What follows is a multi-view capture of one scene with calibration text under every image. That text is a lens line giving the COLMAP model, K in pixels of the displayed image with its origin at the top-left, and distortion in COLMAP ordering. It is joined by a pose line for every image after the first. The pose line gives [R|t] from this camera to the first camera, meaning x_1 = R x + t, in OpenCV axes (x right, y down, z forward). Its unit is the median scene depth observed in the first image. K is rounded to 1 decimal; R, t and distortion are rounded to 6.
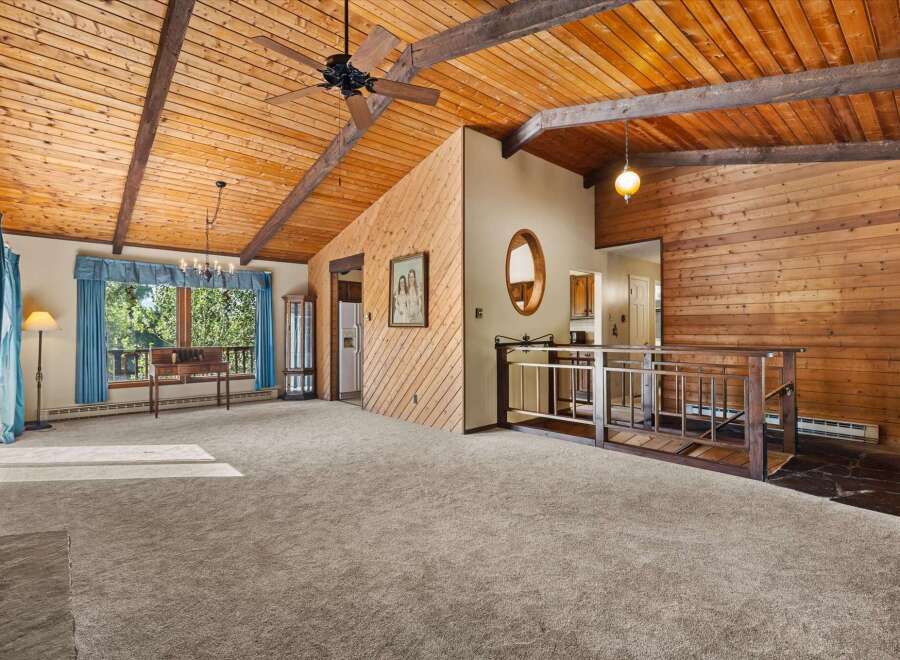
lens RADIAL K [[466.3, 0, 465.2], [0, 466.3, 333.0], [0, 0, 1]] dist [-0.003767, -0.000771]
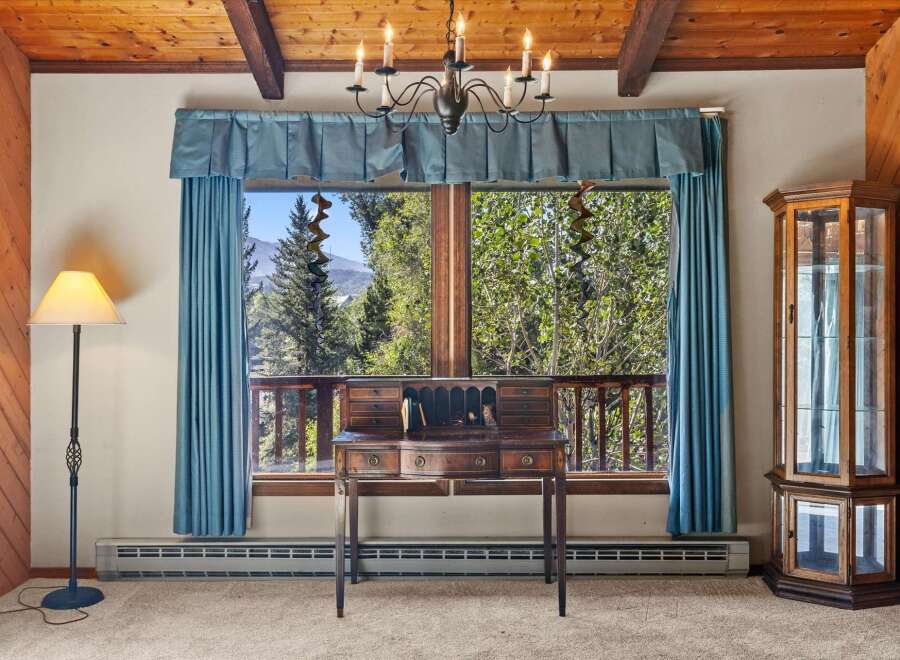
lens RADIAL K [[825.9, 0, 448.8], [0, 825.9, 328.4], [0, 0, 1]] dist [-0.001881, 0.002919]
pose [[0.721351, -0.002914, -0.692564, -0.217839], [-0.001362, 0.999983, -0.005627, 0.000446], [0.692569, 0.005002, 0.721335, 0.592876]]
